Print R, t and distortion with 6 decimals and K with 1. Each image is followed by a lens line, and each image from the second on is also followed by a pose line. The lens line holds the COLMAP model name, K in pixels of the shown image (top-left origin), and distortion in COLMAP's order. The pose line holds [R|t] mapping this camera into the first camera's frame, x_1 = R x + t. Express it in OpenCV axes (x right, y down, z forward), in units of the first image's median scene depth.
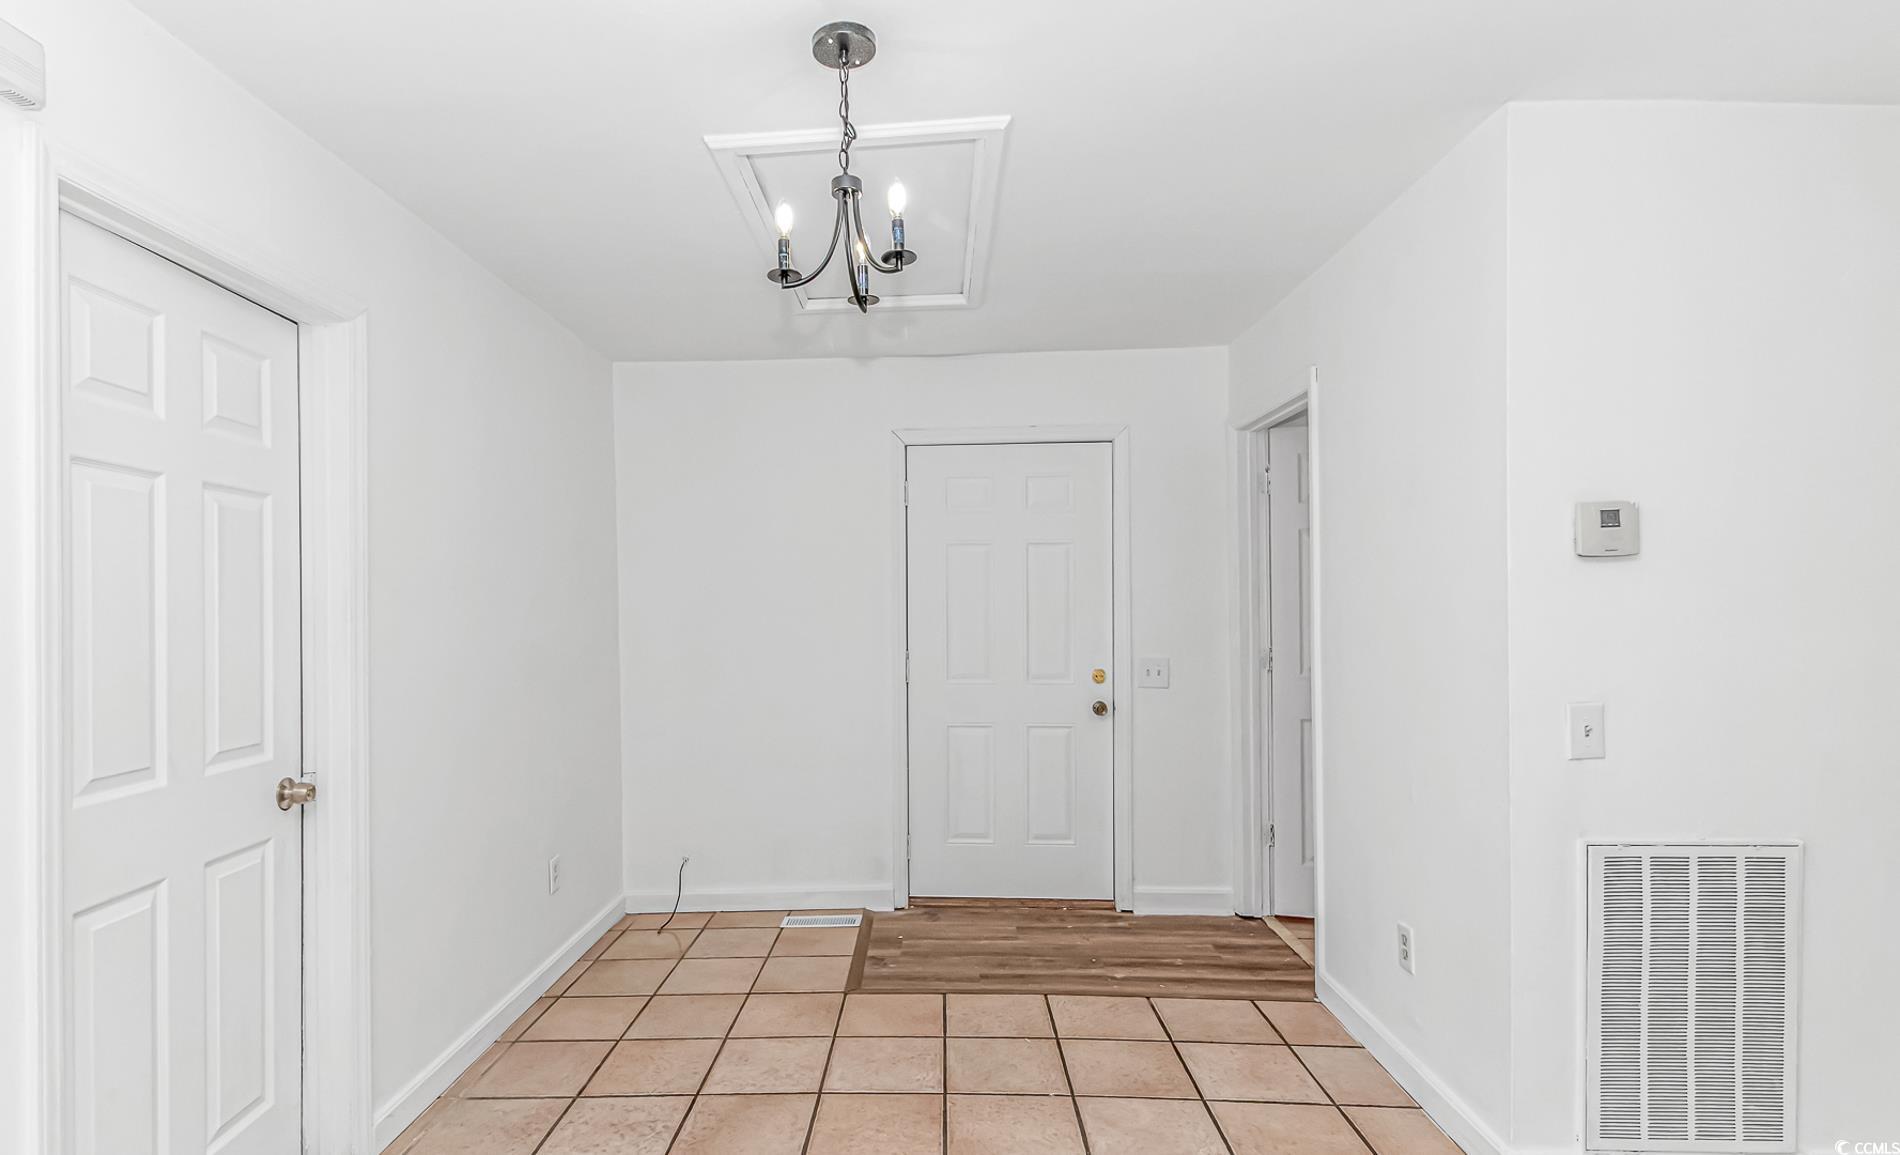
lens RADIAL K [[1024.5, 0, 799.3], [0, 1024.5, 611.6], [0, 0, 1]] dist [-0.020104, 0.002277]
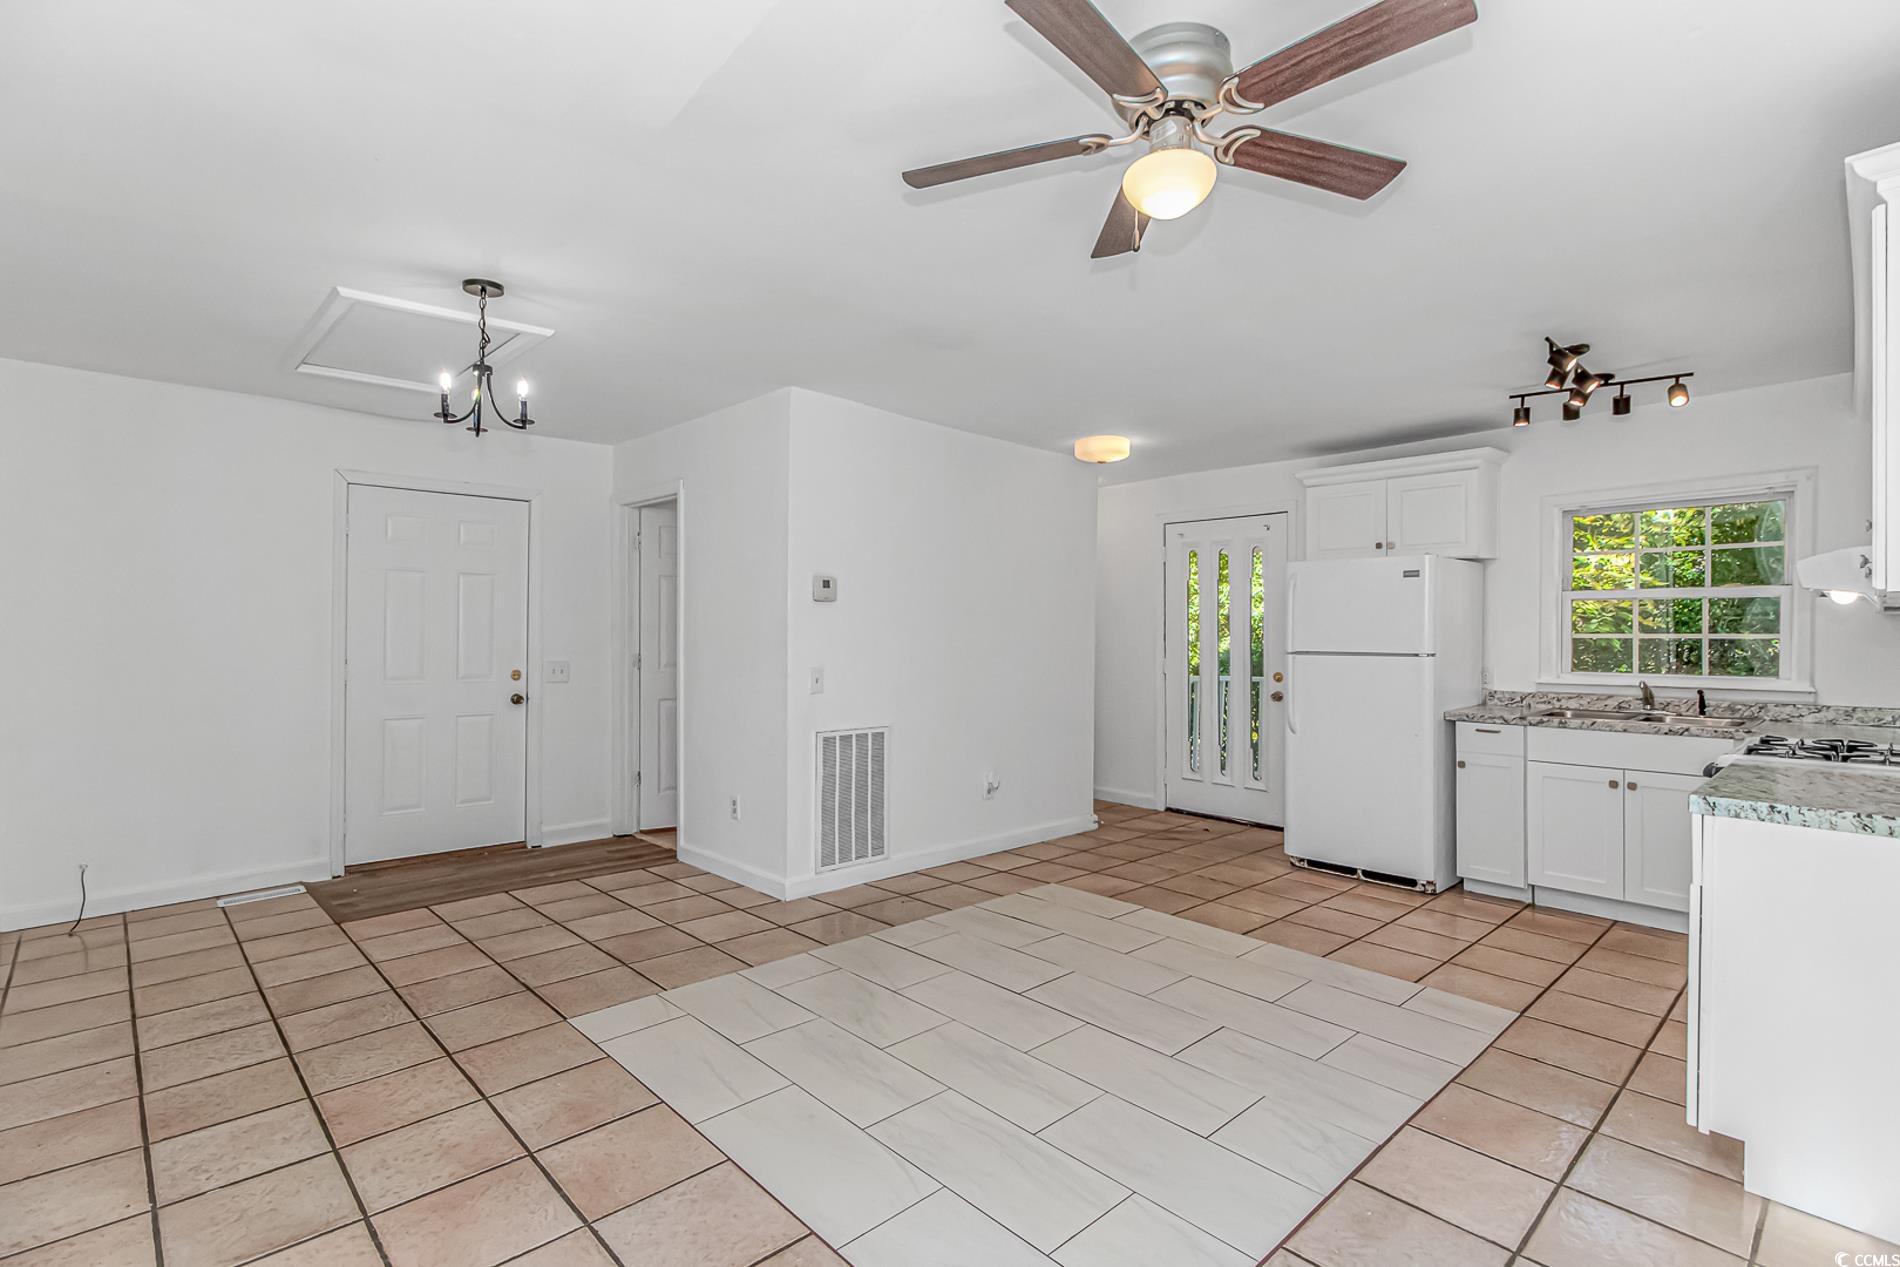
lens RADIAL K [[898.0, 0, 955.9], [0, 898.0, 641.4], [0, 0, 1]] dist [0.015911, -0.000242]
pose [[0.674296, 0.006886, 0.738429, -0.441245], [-0.009653, 0.999953, -0.000510, 0.031840], [-0.738398, -0.006784, 0.674331, -0.516169]]
